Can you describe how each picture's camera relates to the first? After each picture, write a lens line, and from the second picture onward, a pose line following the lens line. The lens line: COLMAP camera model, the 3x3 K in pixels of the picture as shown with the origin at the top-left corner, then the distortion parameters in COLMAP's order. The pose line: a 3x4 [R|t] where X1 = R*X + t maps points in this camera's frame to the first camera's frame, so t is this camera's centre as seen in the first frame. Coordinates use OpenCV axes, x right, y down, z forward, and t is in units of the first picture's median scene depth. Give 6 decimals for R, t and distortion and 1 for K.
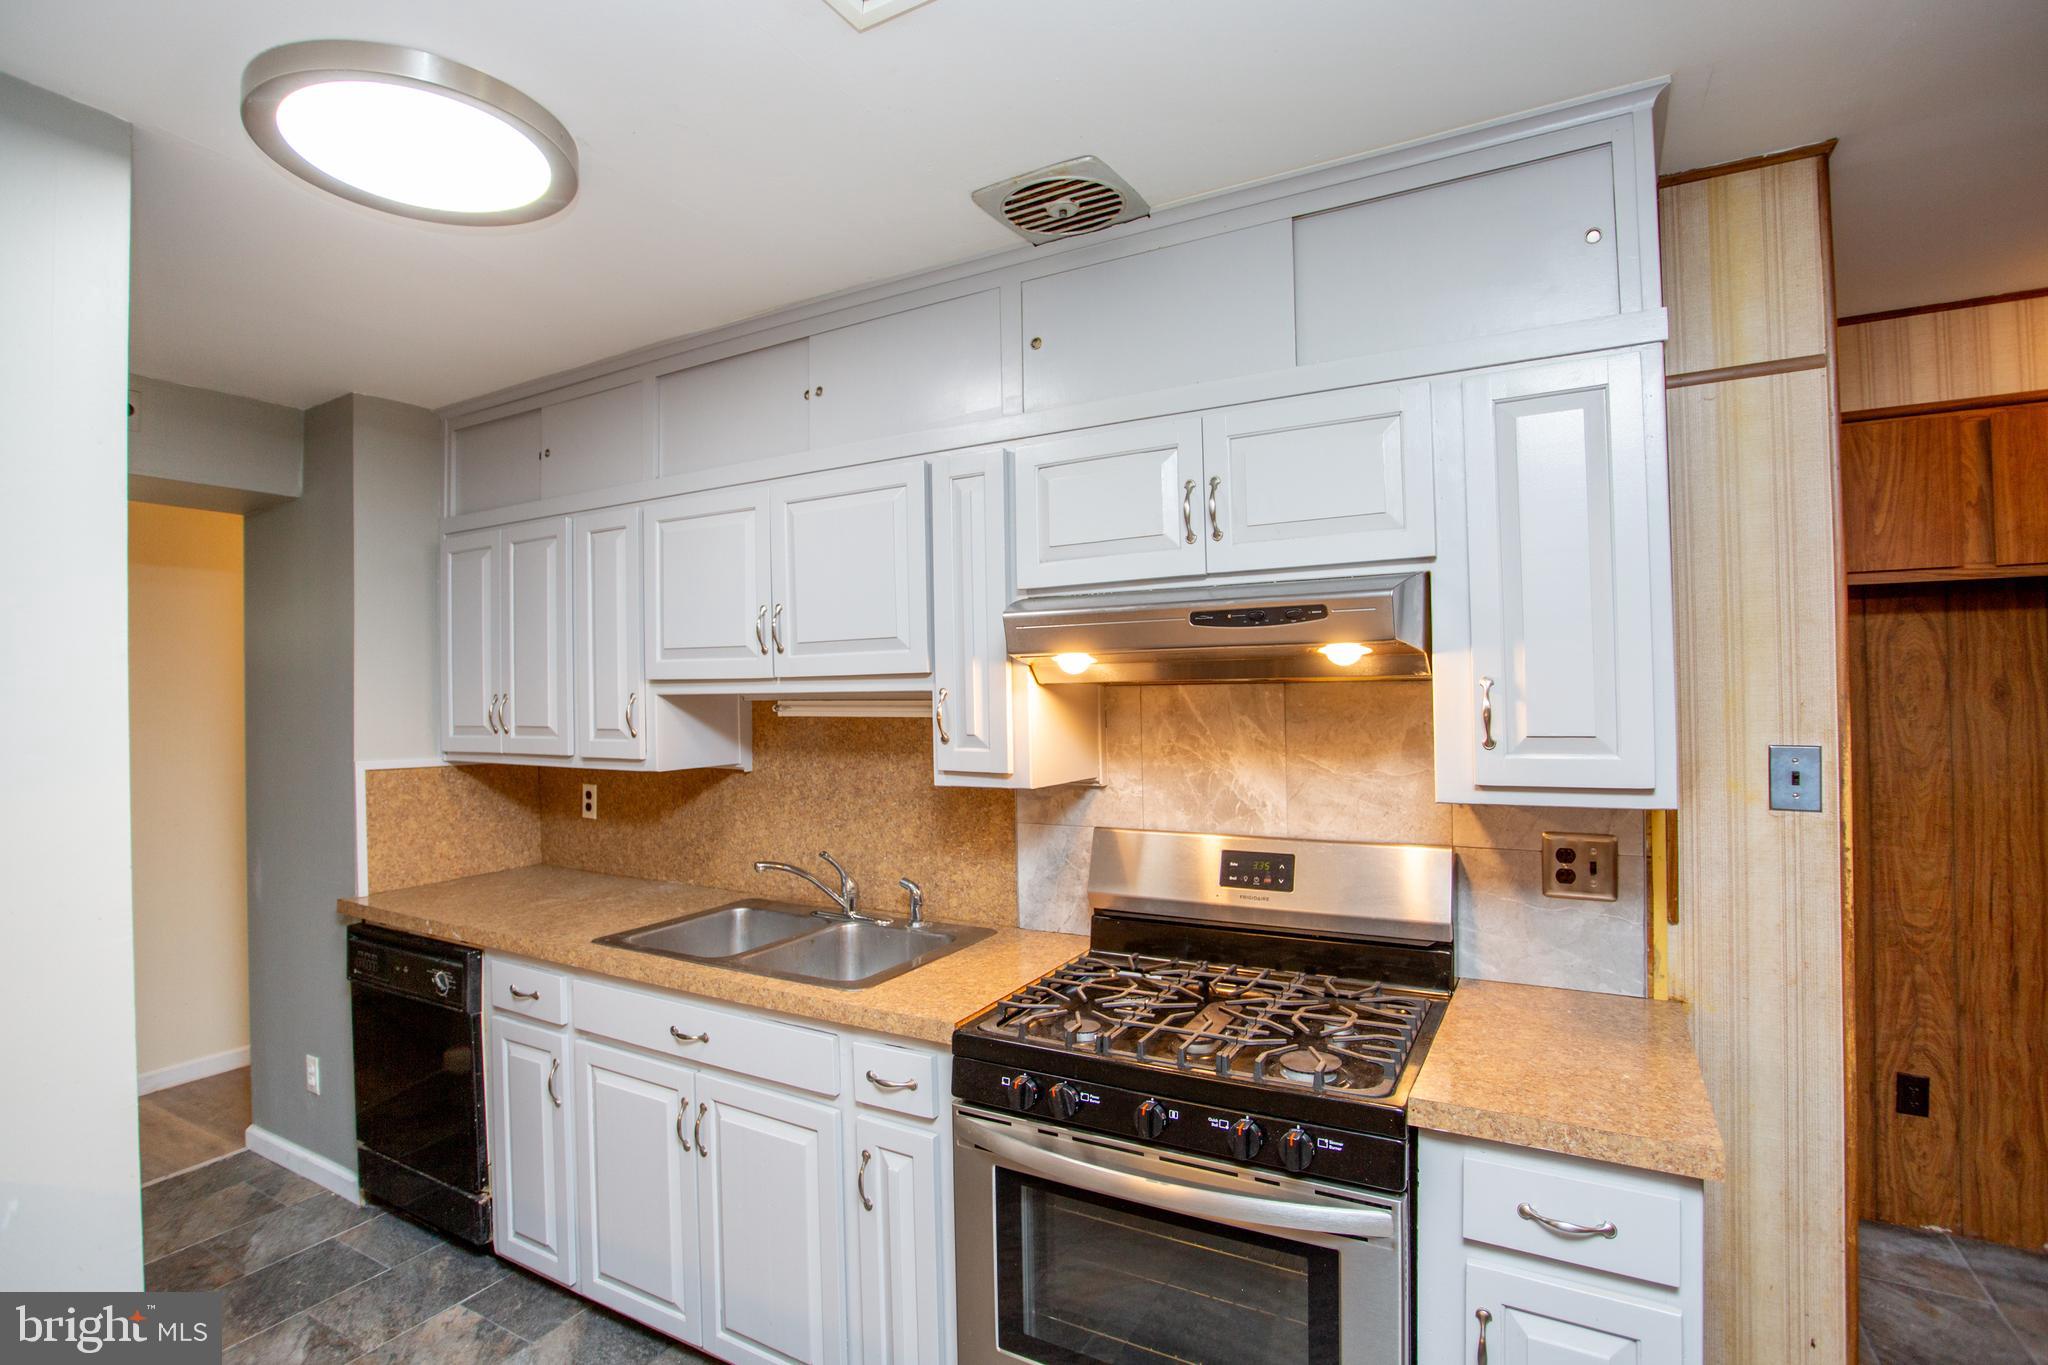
lens RADIAL K [[983.2, 0, 1016.3], [0, 983.2, 676.2], [0, 0, 1]] dist [-0.073690, 0.027213]
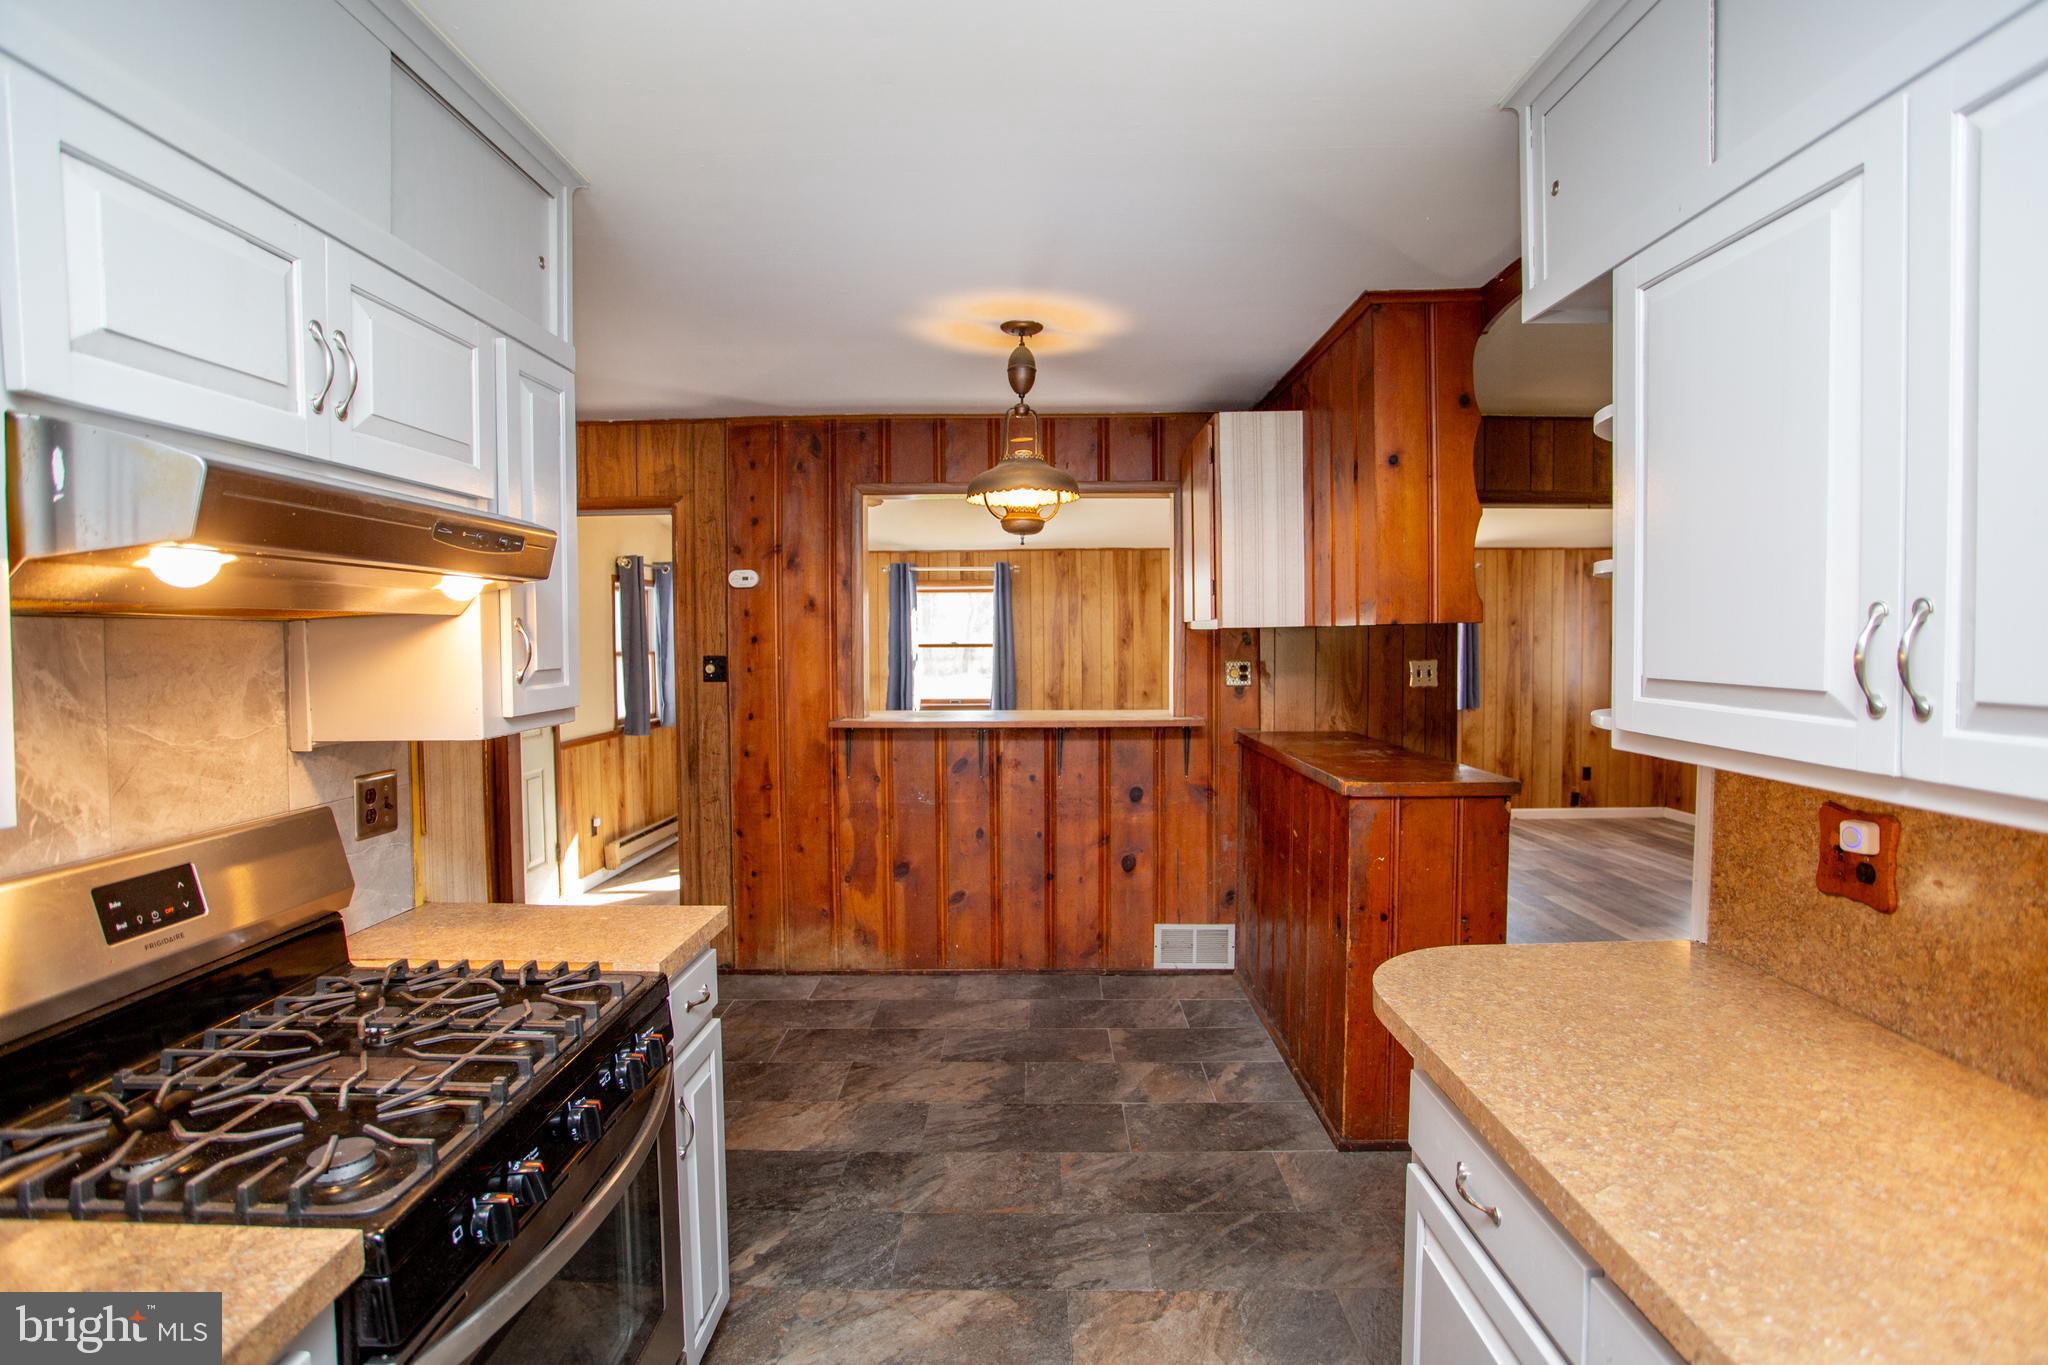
lens RADIAL K [[983.2, 0, 1016.3], [0, 983.2, 676.2], [0, 0, 1]] dist [-0.073690, 0.027213]
pose [[-0.481819, -0.015625, 0.876132, -0.685005], [-0.000564, 0.999846, 0.017521, 0.041673], [-0.876271, 0.007947, -0.481754, 0.926561]]
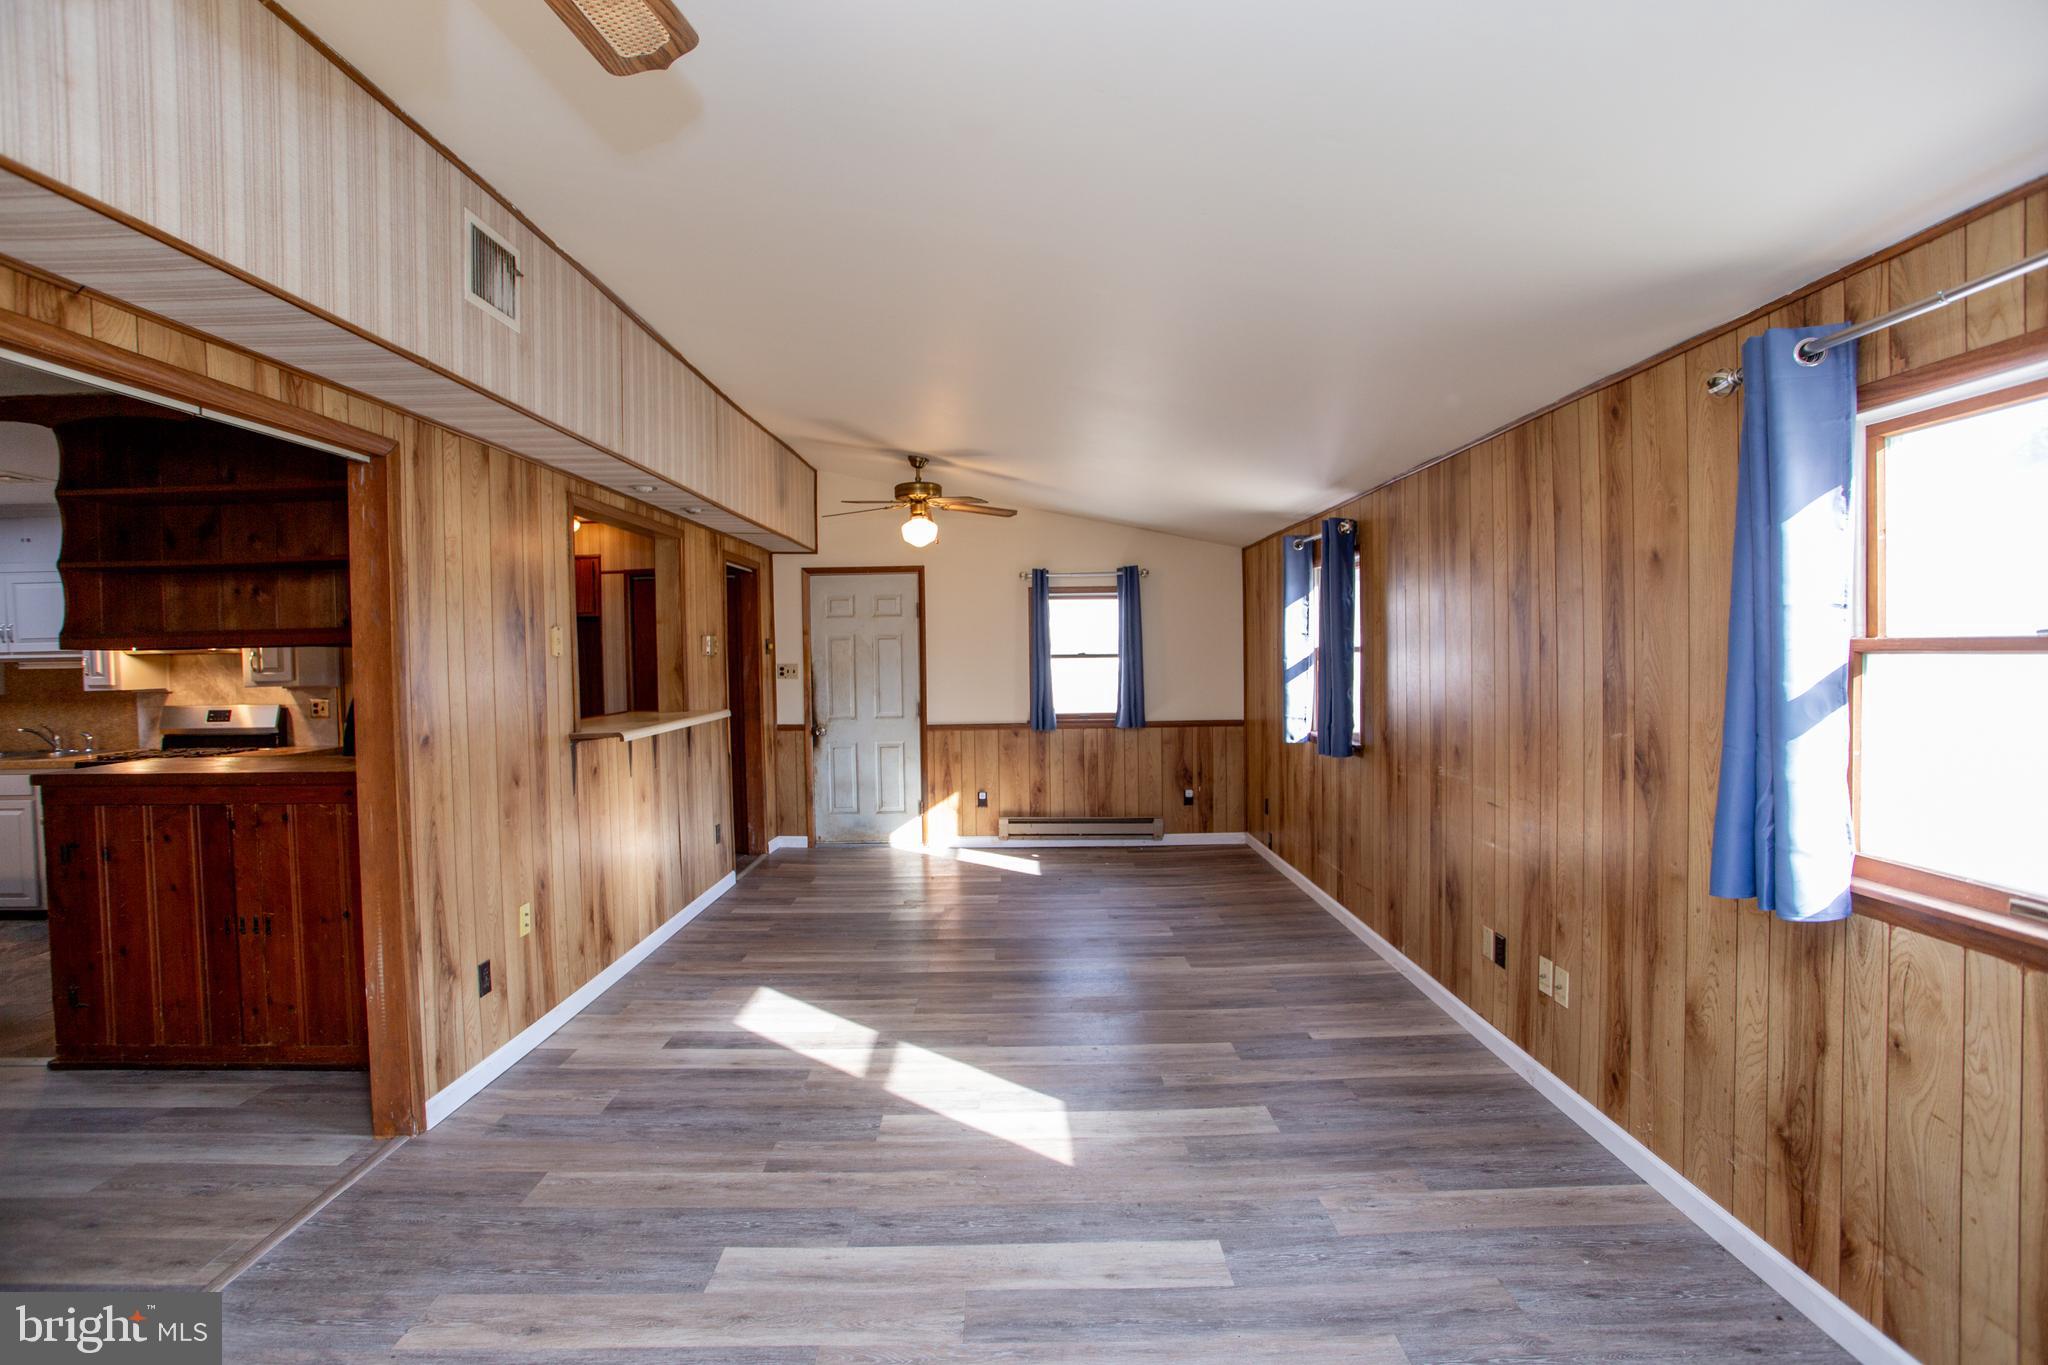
lens RADIAL K [[983.2, 0, 1016.3], [0, 983.2, 676.2], [0, 0, 1]] dist [-0.073690, 0.027213]
pose [[0.874814, -0.014205, 0.484251, 1.169289], [-0.003348, 0.999369, 0.035364, -0.041836], [-0.484448, -0.032558, 0.874214, -3.237455]]
